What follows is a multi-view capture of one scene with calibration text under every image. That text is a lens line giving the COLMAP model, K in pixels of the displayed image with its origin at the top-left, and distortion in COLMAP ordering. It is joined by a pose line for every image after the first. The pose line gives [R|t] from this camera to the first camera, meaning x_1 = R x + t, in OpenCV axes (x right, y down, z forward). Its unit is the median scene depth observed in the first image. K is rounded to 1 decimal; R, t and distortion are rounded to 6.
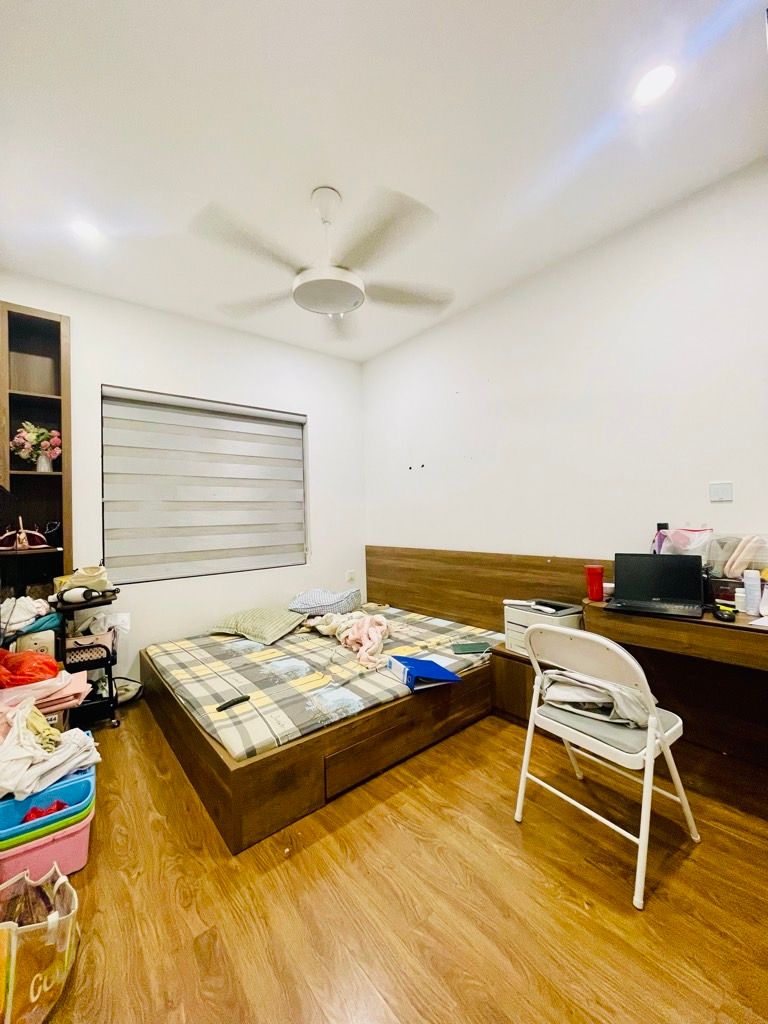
lens RADIAL K [[411.0, 0, 384.2], [0, 411.0, 511.8], [0, 0, 1]] dist [0.000429, 0.000153]
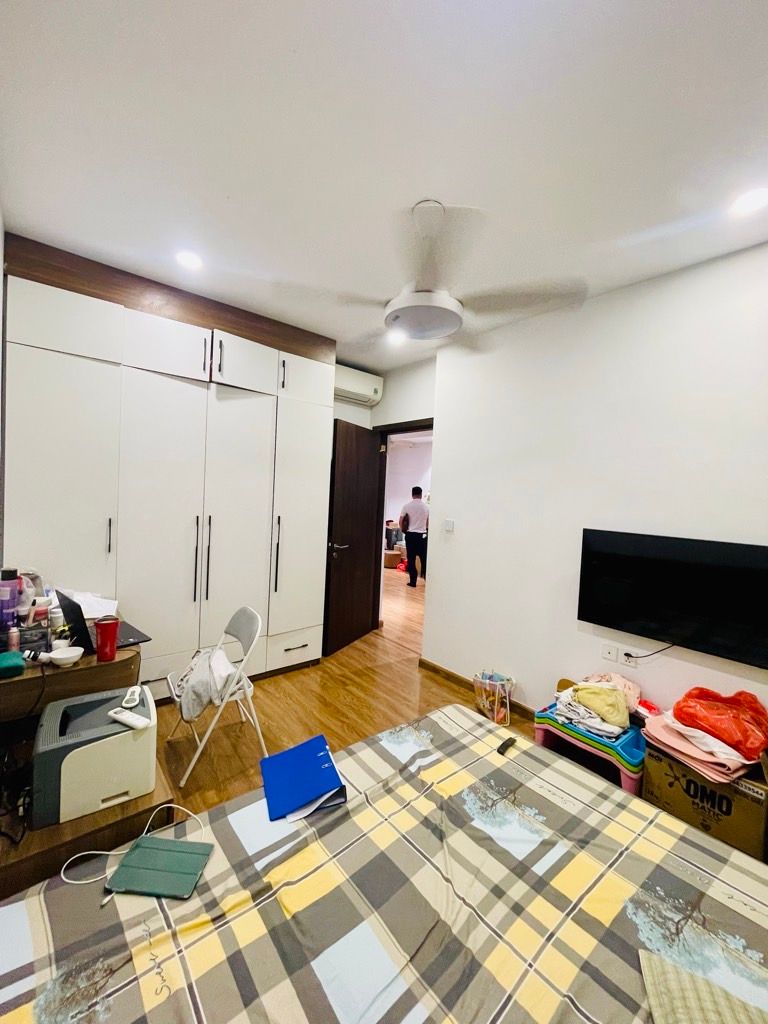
lens RADIAL K [[411.0, 0, 383.9], [0, 411.0, 509.8], [0, 0, 1]] dist [0.000429, 0.000153]
pose [[-0.999760, -0.016501, -0.014408, -0.032726], [-0.017025, 0.999168, 0.037060, -0.115515], [0.013784, 0.037296, -0.999209, 1.589489]]
